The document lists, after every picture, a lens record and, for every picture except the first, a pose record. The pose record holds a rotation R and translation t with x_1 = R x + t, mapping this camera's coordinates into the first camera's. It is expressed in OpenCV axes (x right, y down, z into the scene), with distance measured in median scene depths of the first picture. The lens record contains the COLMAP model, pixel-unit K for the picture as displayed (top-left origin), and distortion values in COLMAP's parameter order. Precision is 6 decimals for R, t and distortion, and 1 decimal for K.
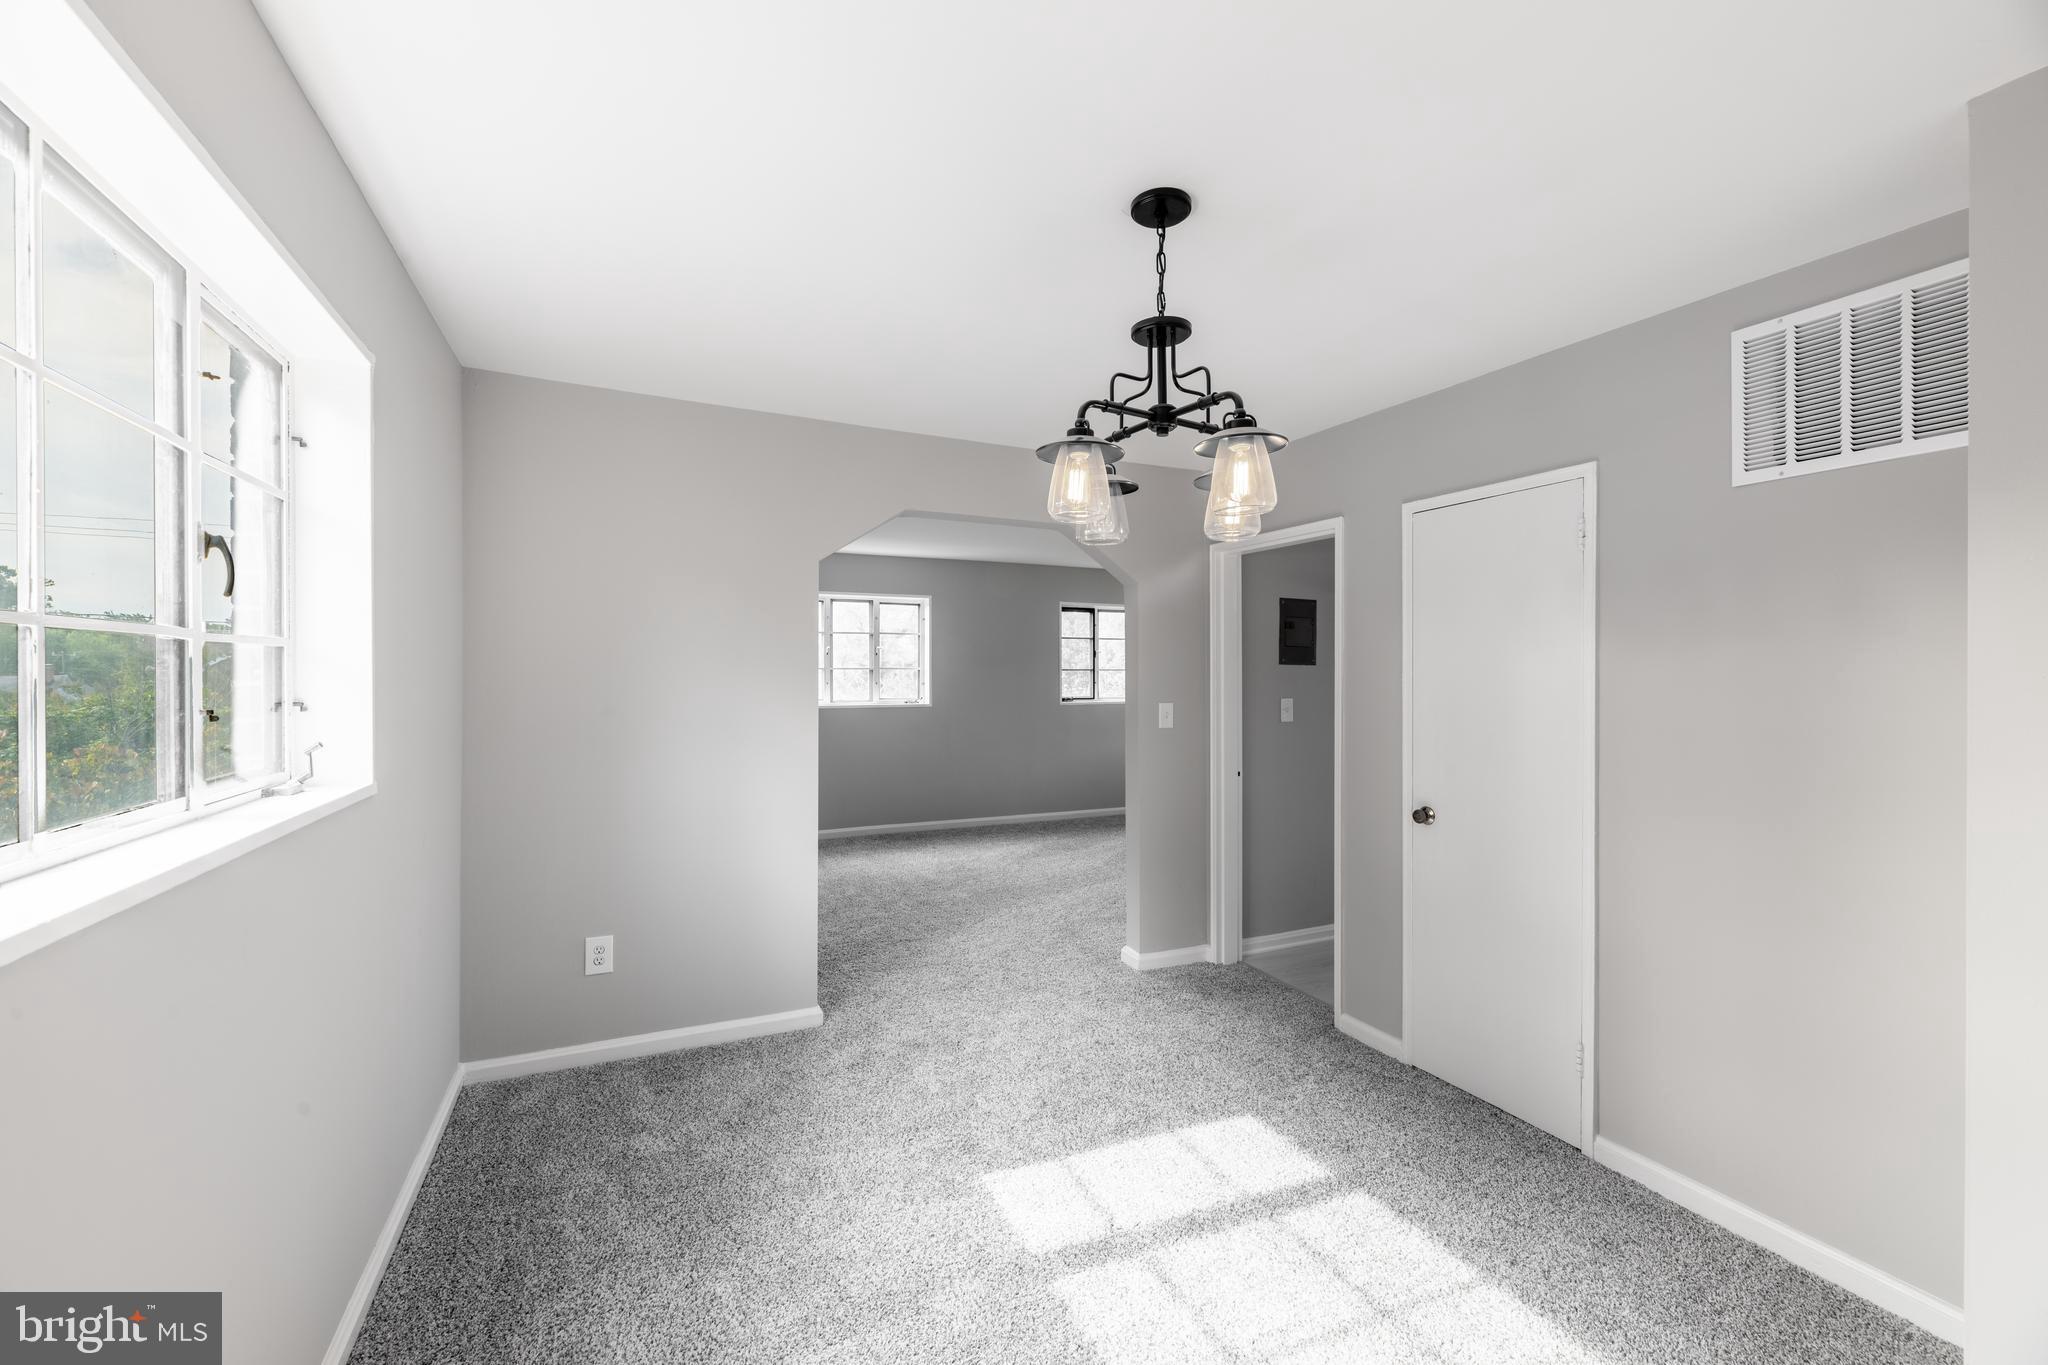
lens RADIAL K [[826.3, 0, 1024.0], [0, 826.3, 682.5], [0, 0, 1]] dist [-0.011901, -0.000094]
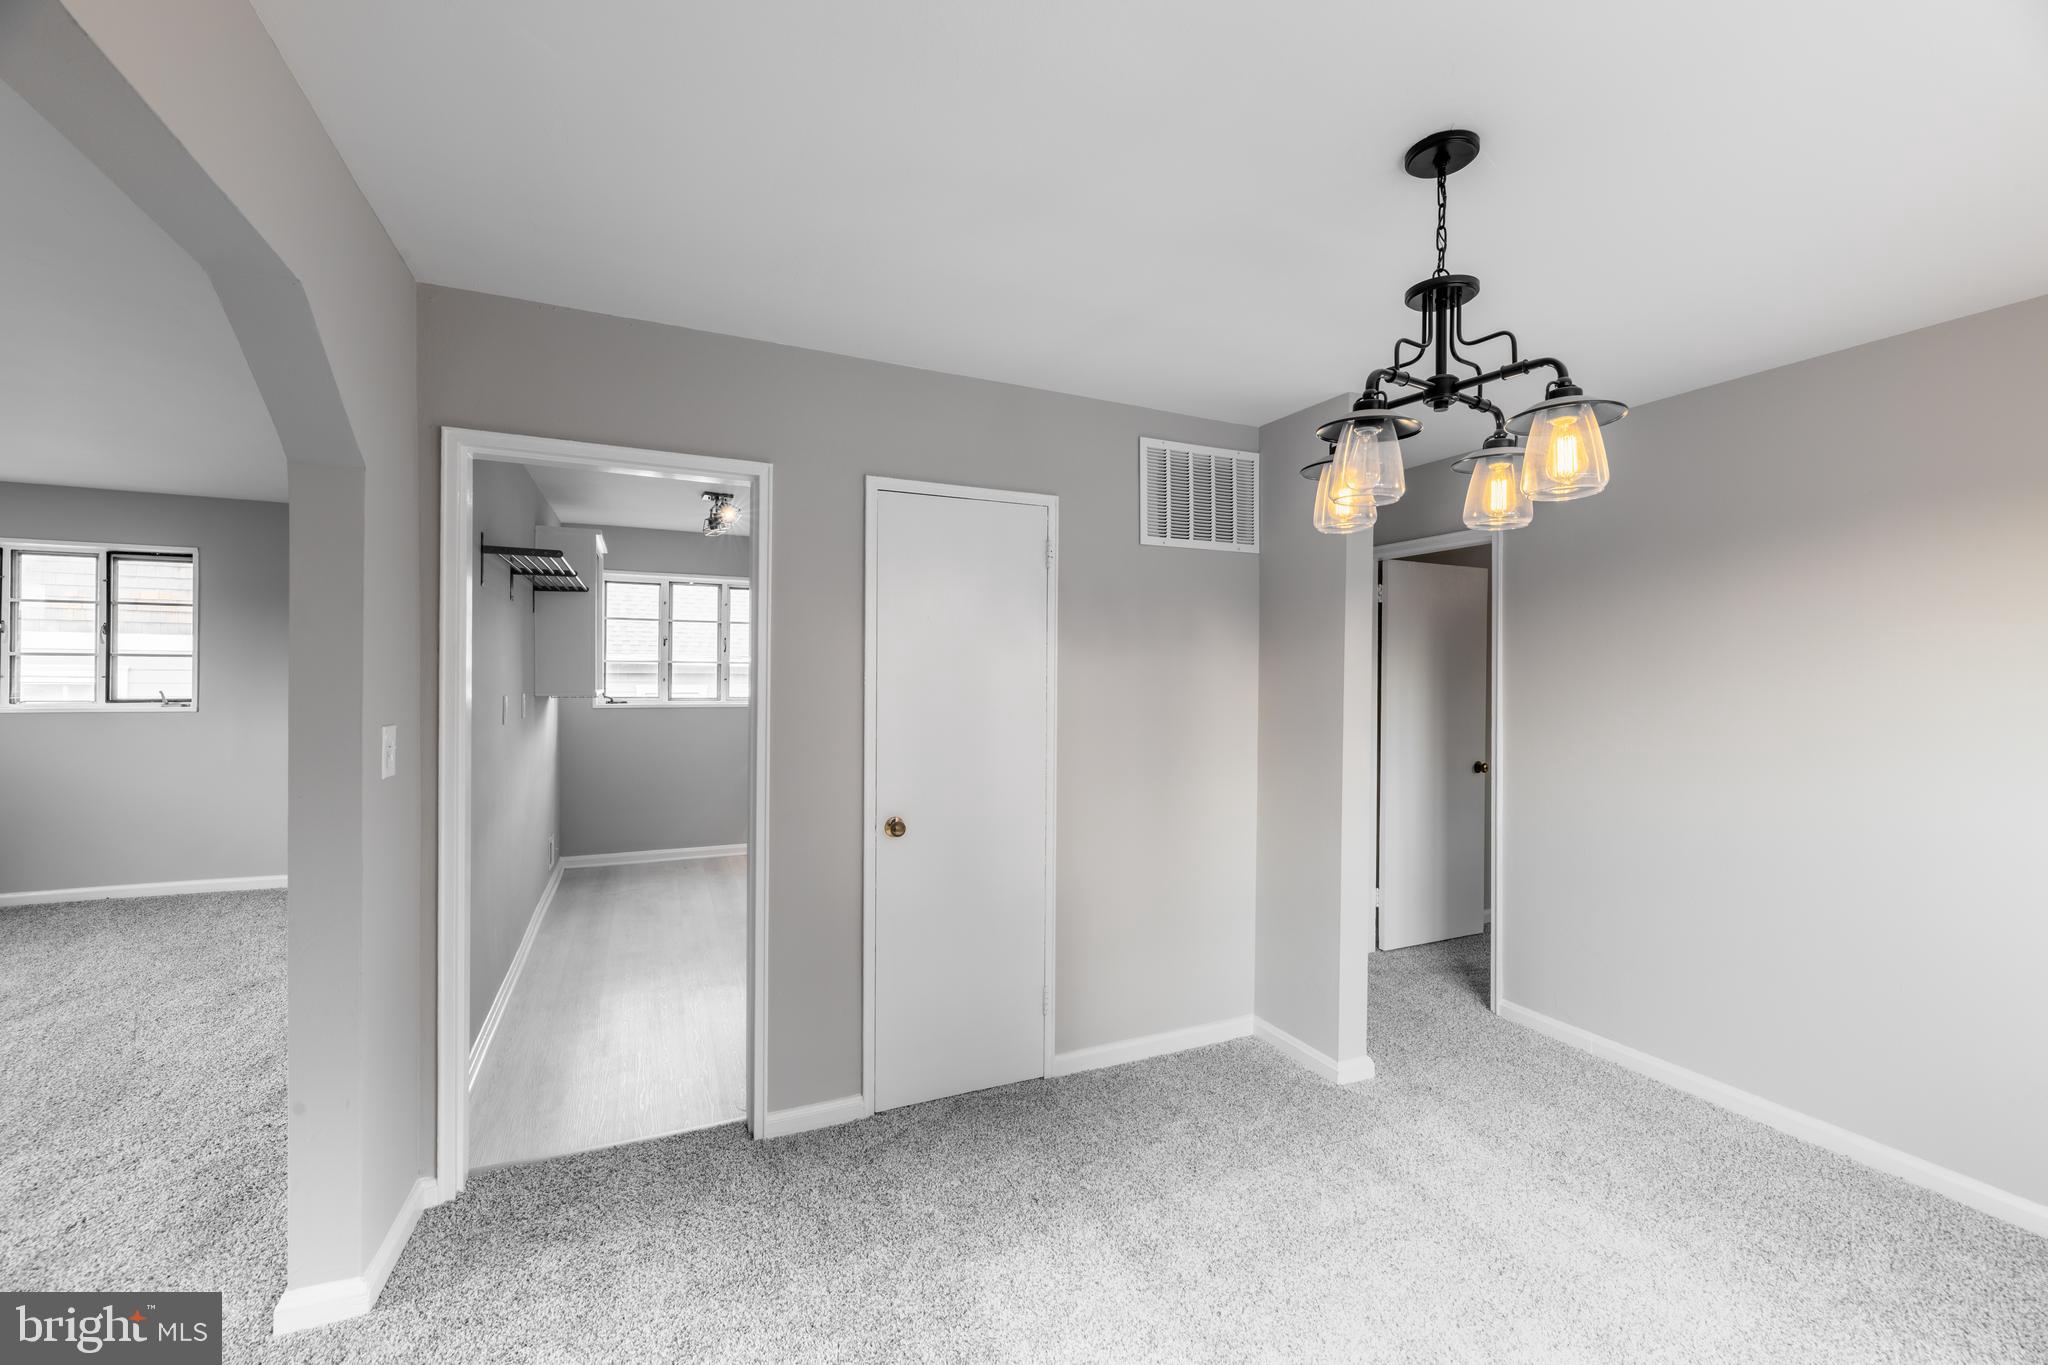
lens RADIAL K [[826.3, 0, 1024.0], [0, 826.3, 682.5], [0, 0, 1]] dist [-0.011901, -0.000094]
pose [[0.007042, -0.003229, 0.999970, -0.595525], [0.005868, 0.999978, 0.003188, -0.000876], [-0.999958, 0.005845, 0.007060, 1.203792]]
